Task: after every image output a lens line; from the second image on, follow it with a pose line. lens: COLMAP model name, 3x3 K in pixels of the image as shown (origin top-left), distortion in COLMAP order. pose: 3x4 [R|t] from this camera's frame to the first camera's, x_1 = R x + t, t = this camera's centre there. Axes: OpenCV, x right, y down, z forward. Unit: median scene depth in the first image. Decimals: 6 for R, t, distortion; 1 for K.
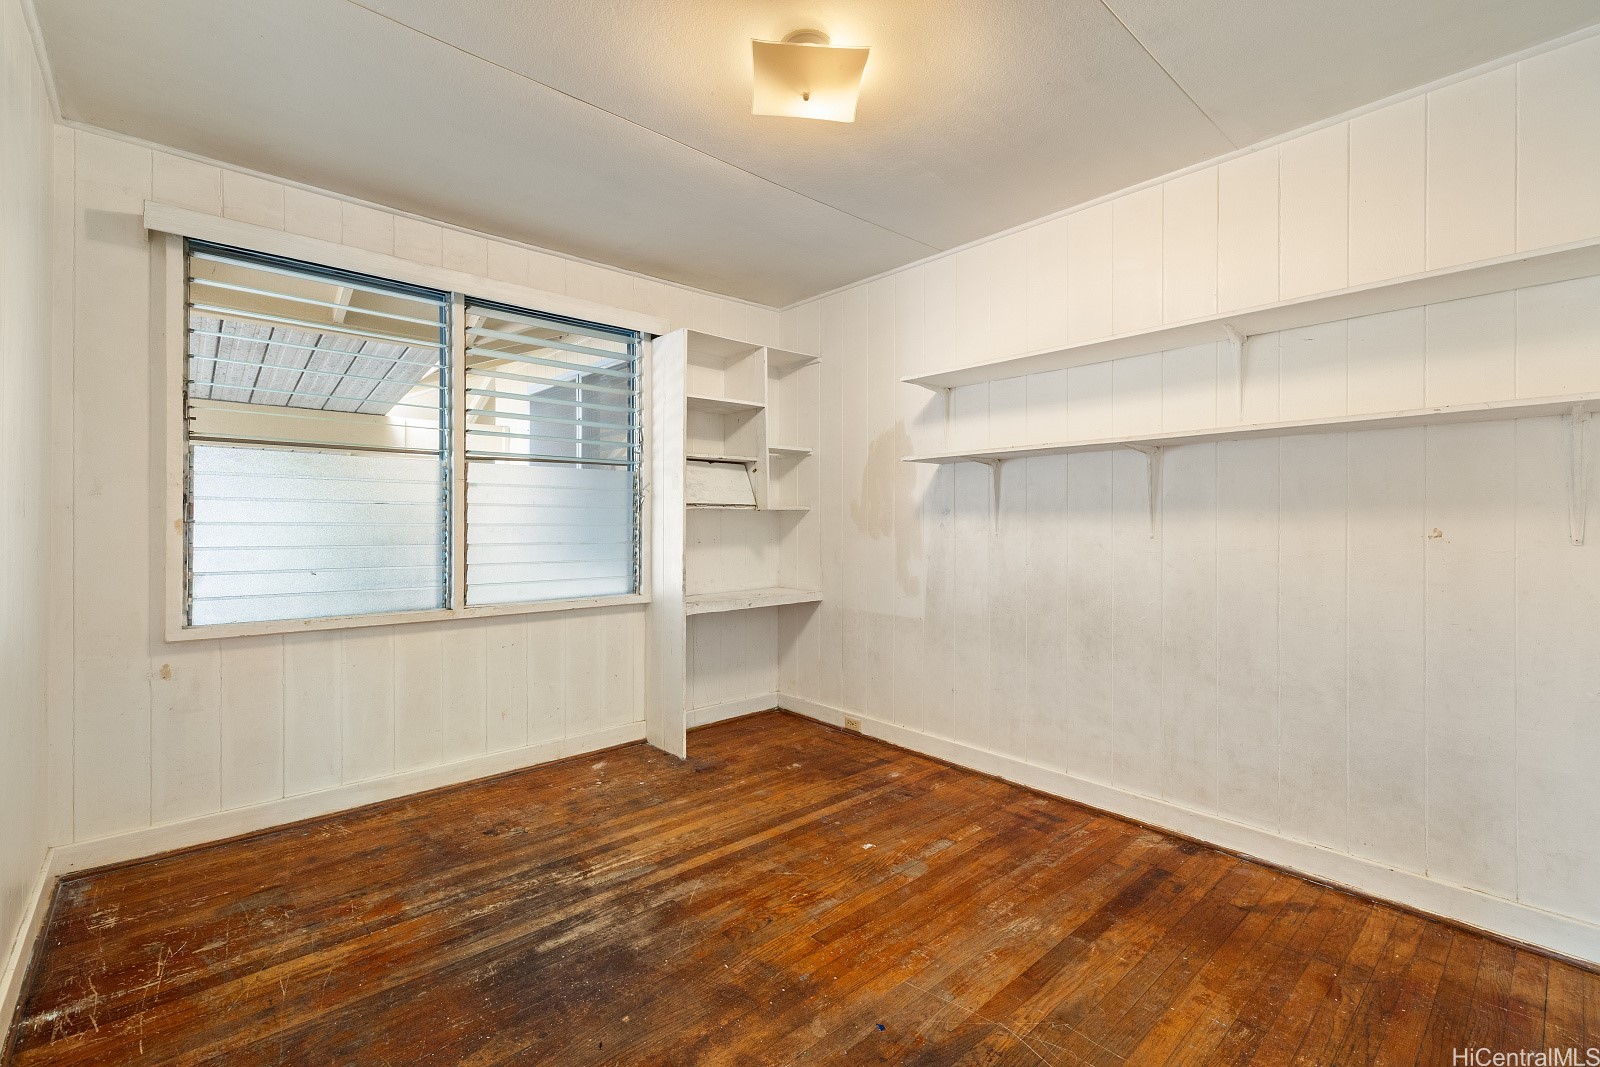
lens RADIAL K [[693.9, 0, 784.7], [0, 693.9, 510.5], [0, 0, 1]] dist [0.000524, 0.000193]
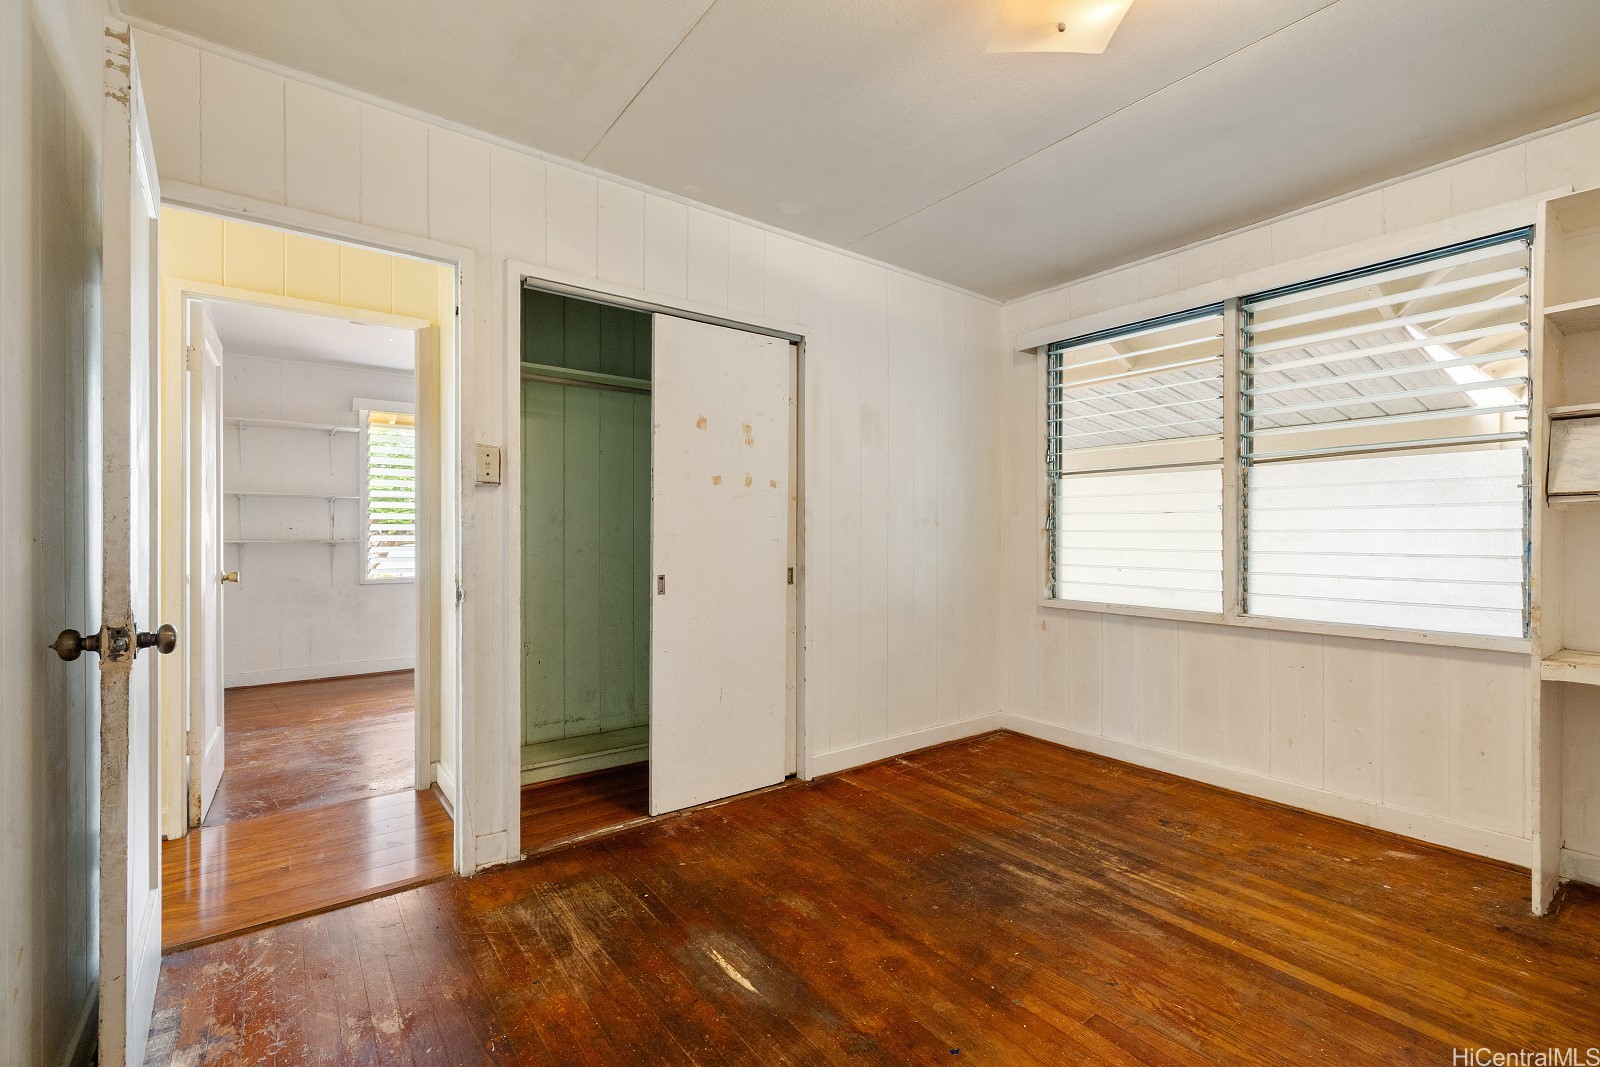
lens RADIAL K [[694.4, 0, 792.6], [0, 694.4, 537.5], [0, 0, 1]] dist [0.003656, 0.000142]
pose [[-0.084930, -0.000871, -0.996387, 0.712678], [0.011369, 0.999934, -0.001843, 0.029916], [0.996322, -0.011485, -0.084914, 0.563080]]
